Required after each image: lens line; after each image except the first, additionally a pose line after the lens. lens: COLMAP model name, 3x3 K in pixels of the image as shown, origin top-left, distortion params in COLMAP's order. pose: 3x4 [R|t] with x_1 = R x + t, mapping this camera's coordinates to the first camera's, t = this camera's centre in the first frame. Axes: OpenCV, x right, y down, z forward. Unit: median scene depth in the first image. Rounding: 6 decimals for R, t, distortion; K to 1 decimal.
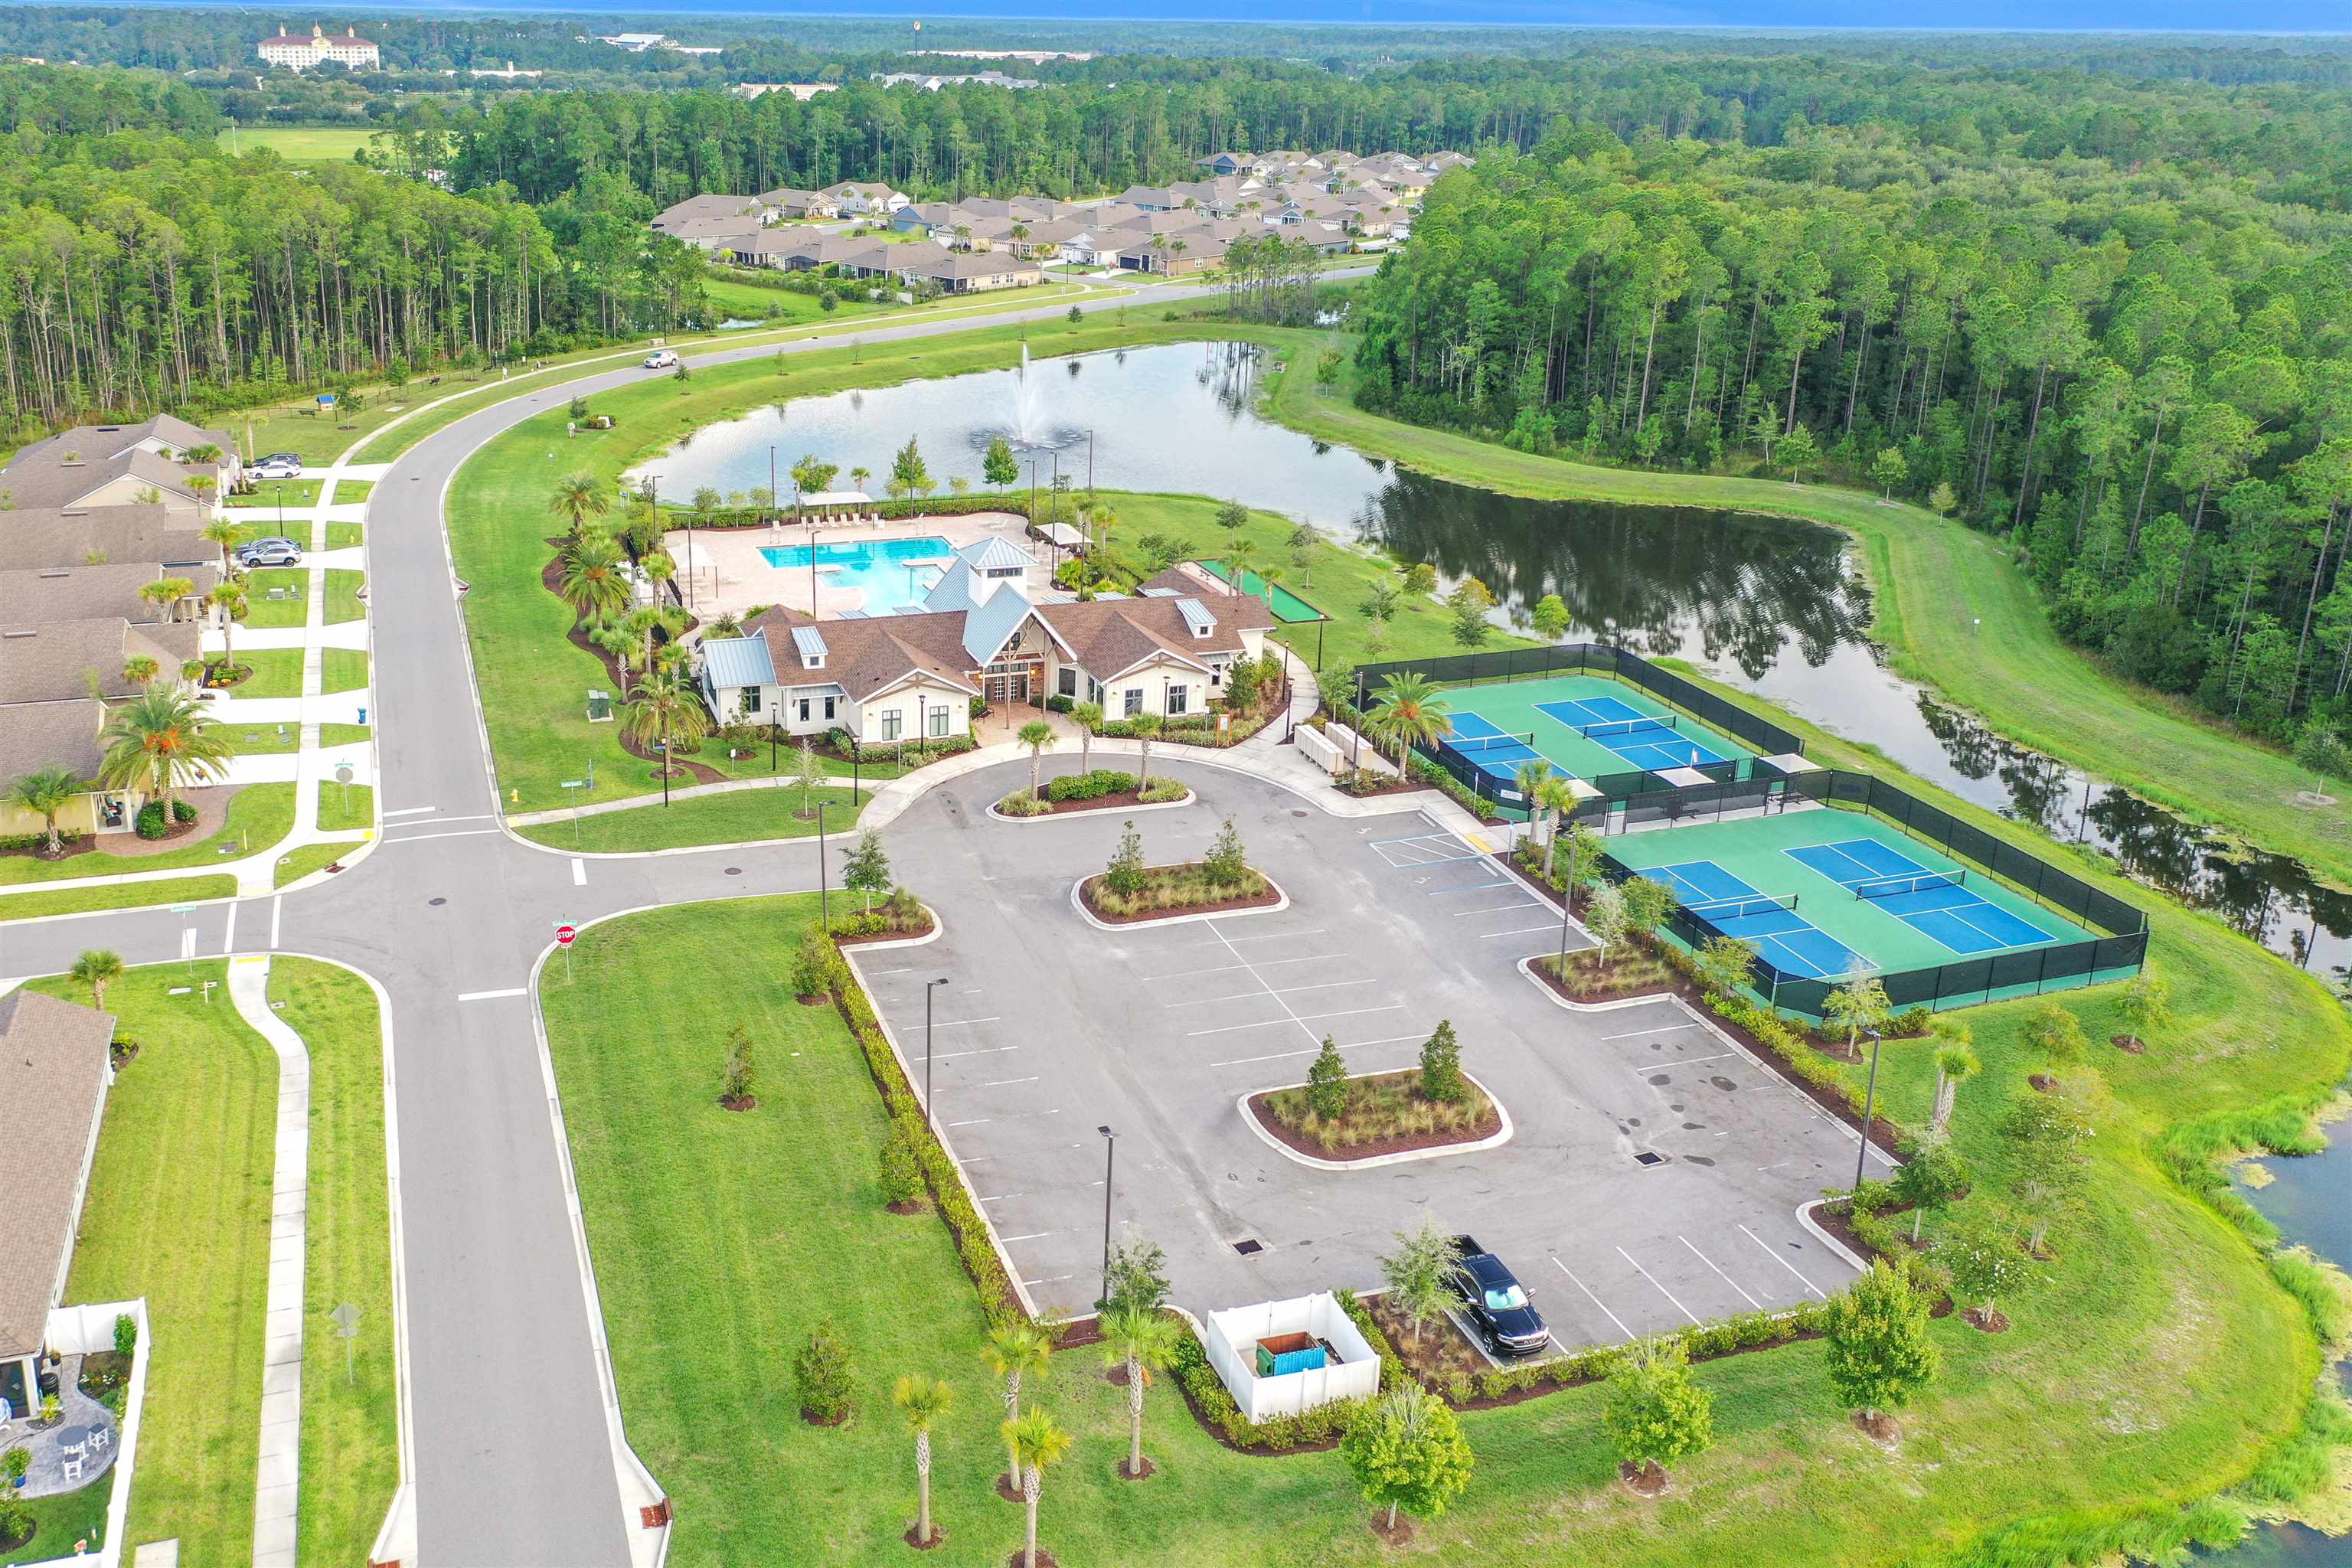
lens RADIAL K [[1924.2, 0, 1176.0], [0, 1924.2, 784.0], [0, 0, 1]] dist [0.001047, -0.002440]
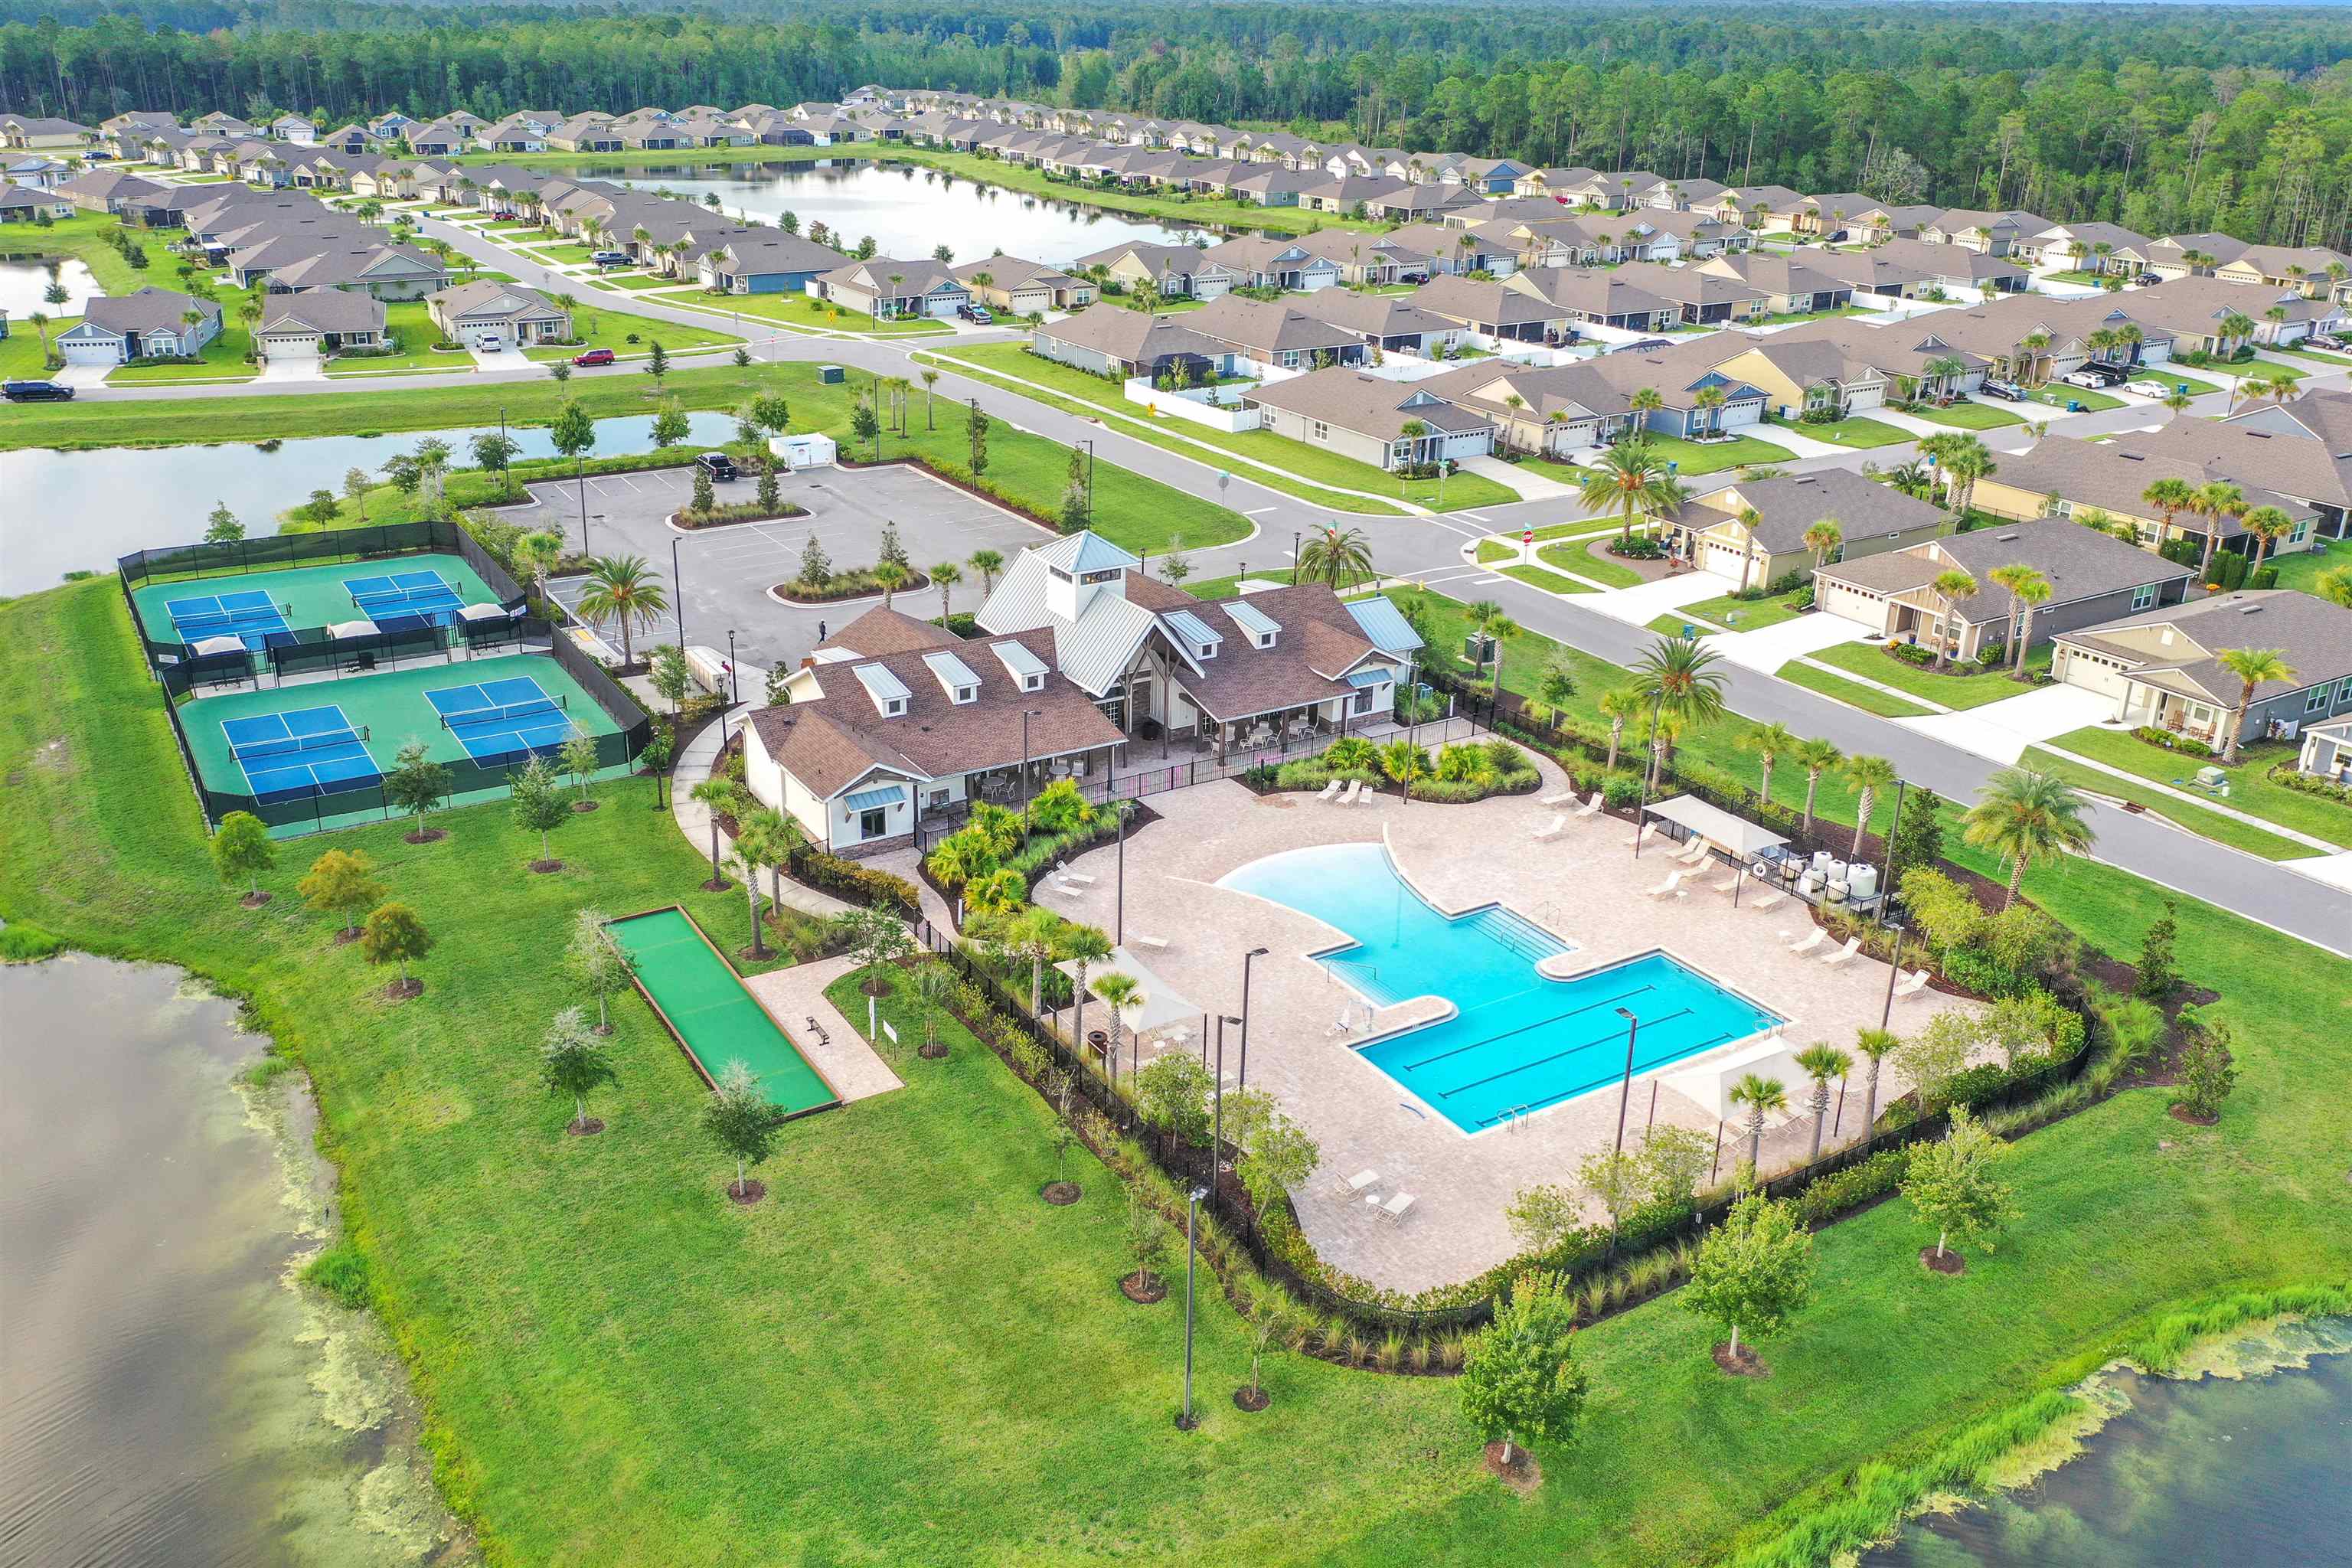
lens RADIAL K [[1924.2, 0, 1176.0], [0, 1924.2, 784.0], [0, 0, 1]] dist [0.001047, -0.002440]
pose [[-0.983996, 0.003551, -0.178155, 0.004460], [-0.118491, 0.733686, 0.669078, -0.531660], [0.133086, 0.679480, -0.721523, 1.529586]]
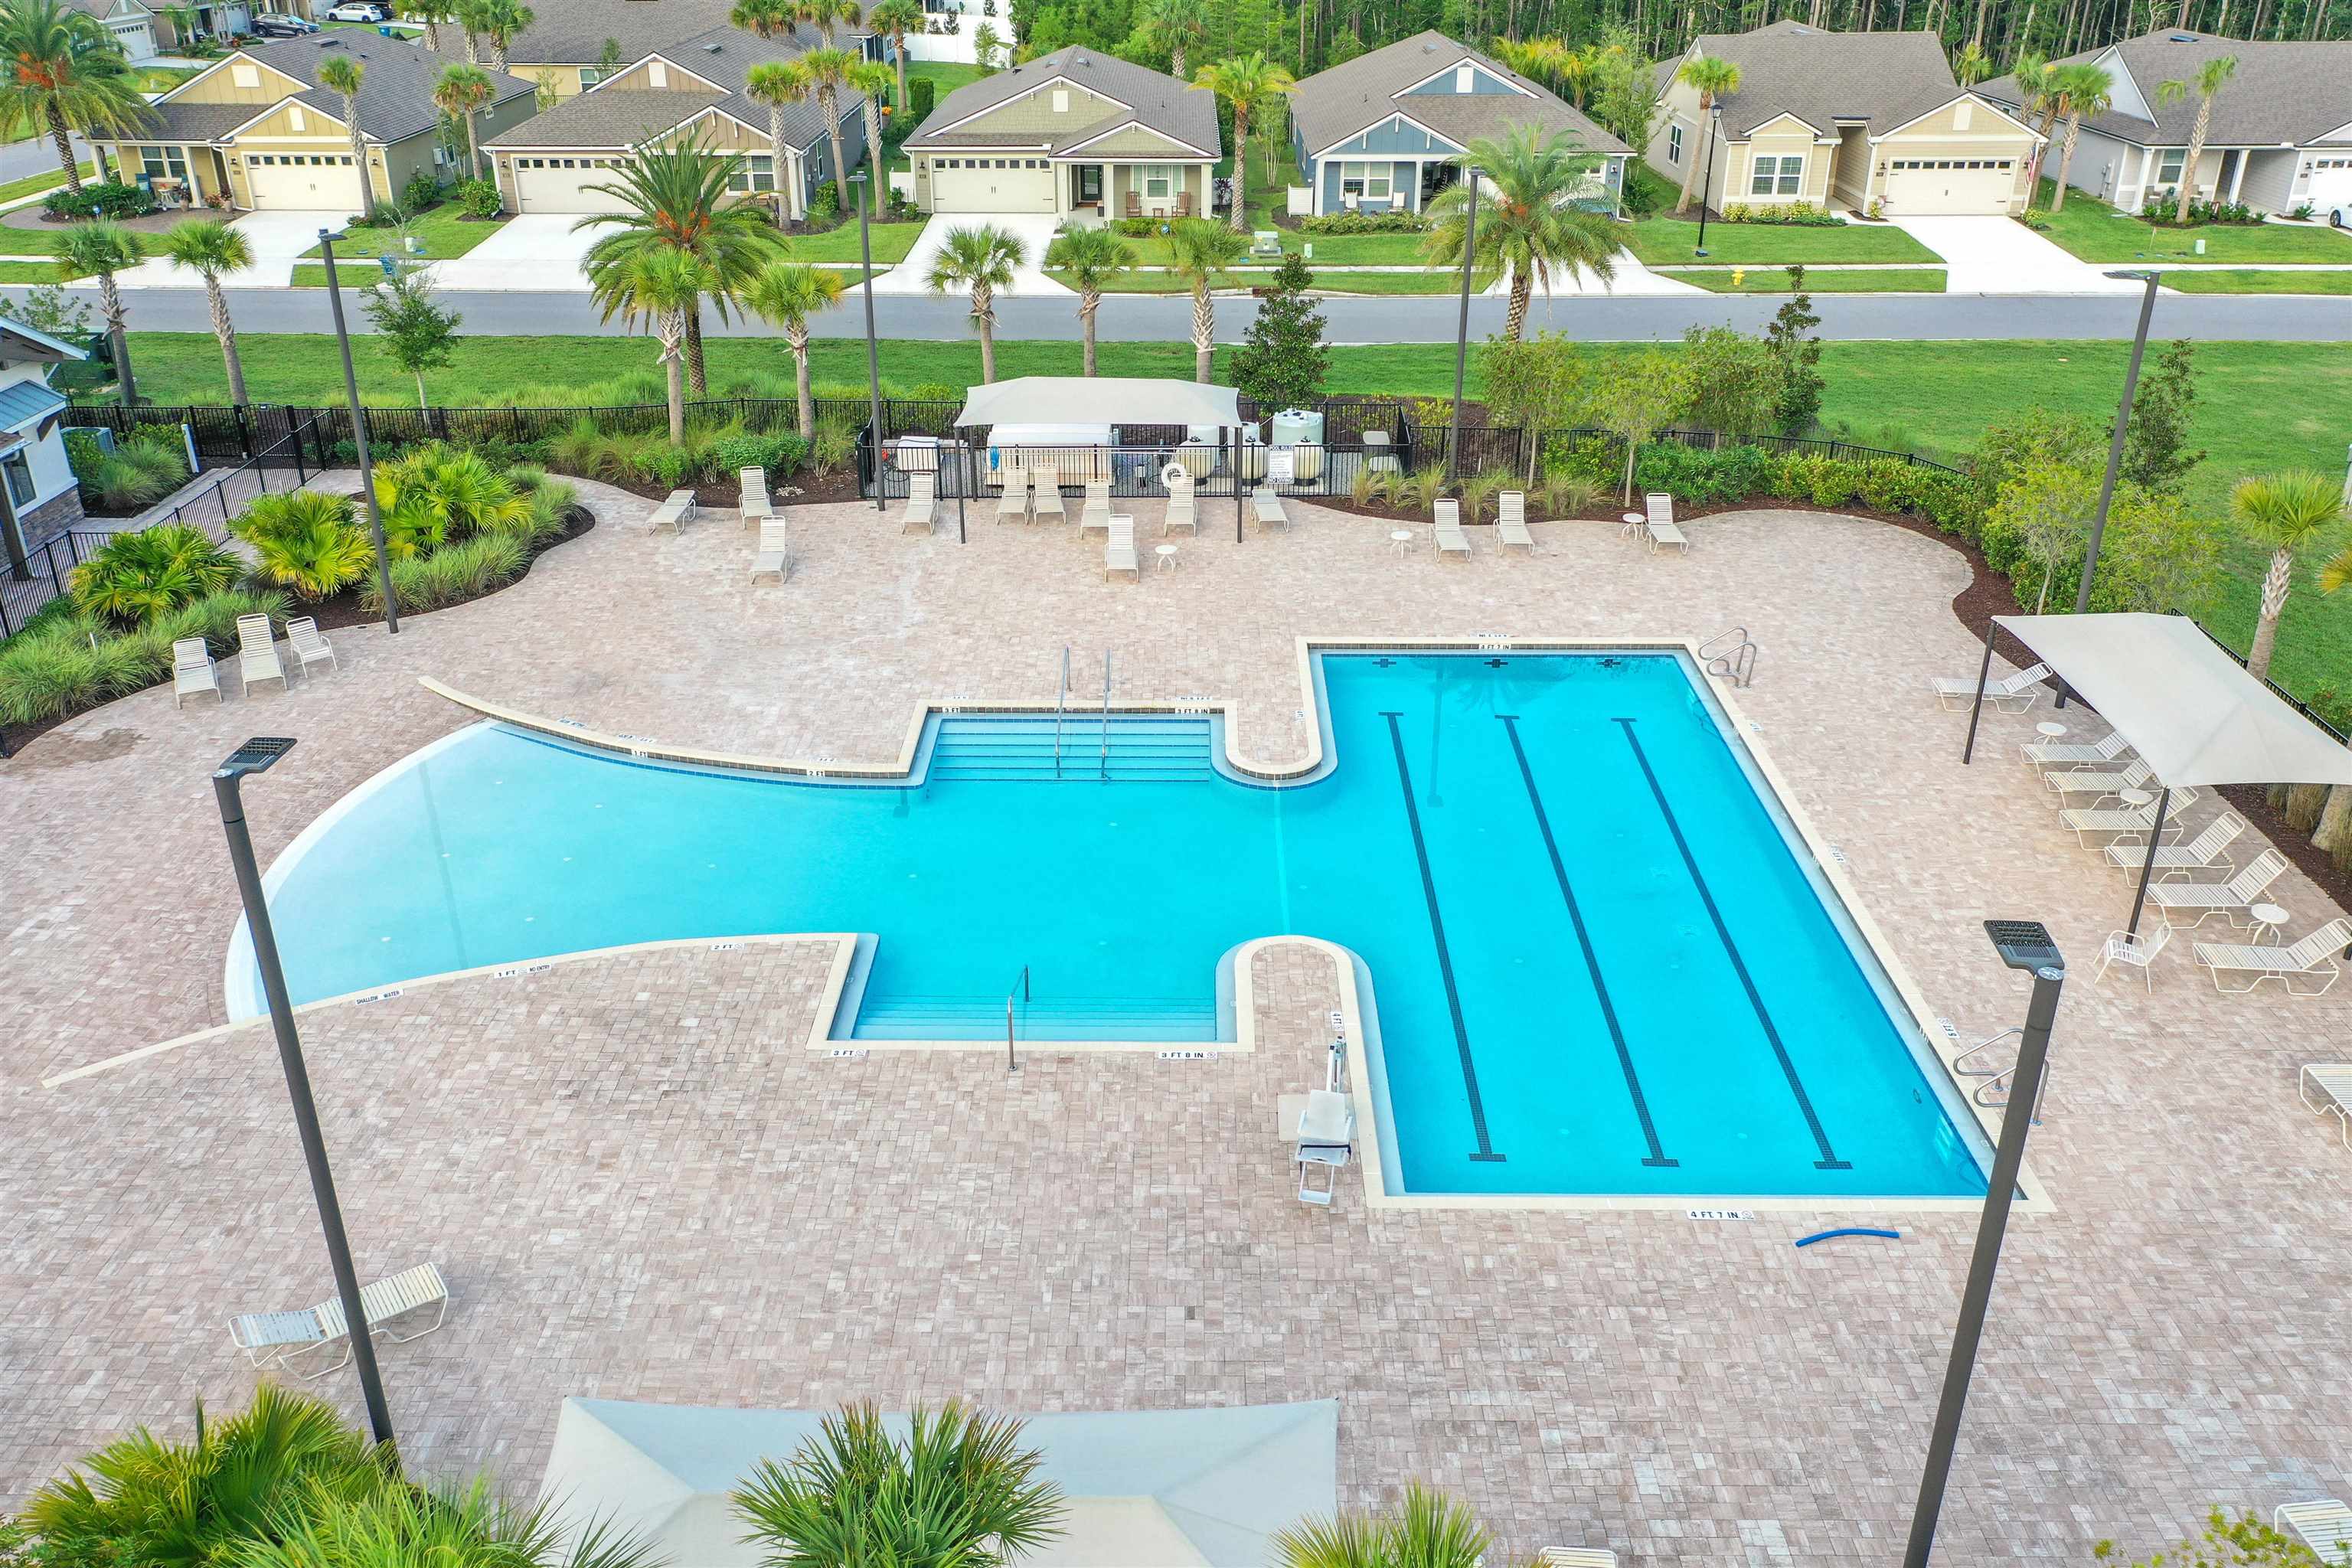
lens RADIAL K [[1924.2, 0, 1176.0], [0, 1924.2, 784.0], [0, 0, 1]] dist [0.001047, -0.002440]
pose [[-0.392279, 0.366019, -0.843888, -0.007439], [-0.341860, 0.793699, 0.503163, -0.251949], [0.853961, 0.485872, -0.186225, 1.224749]]
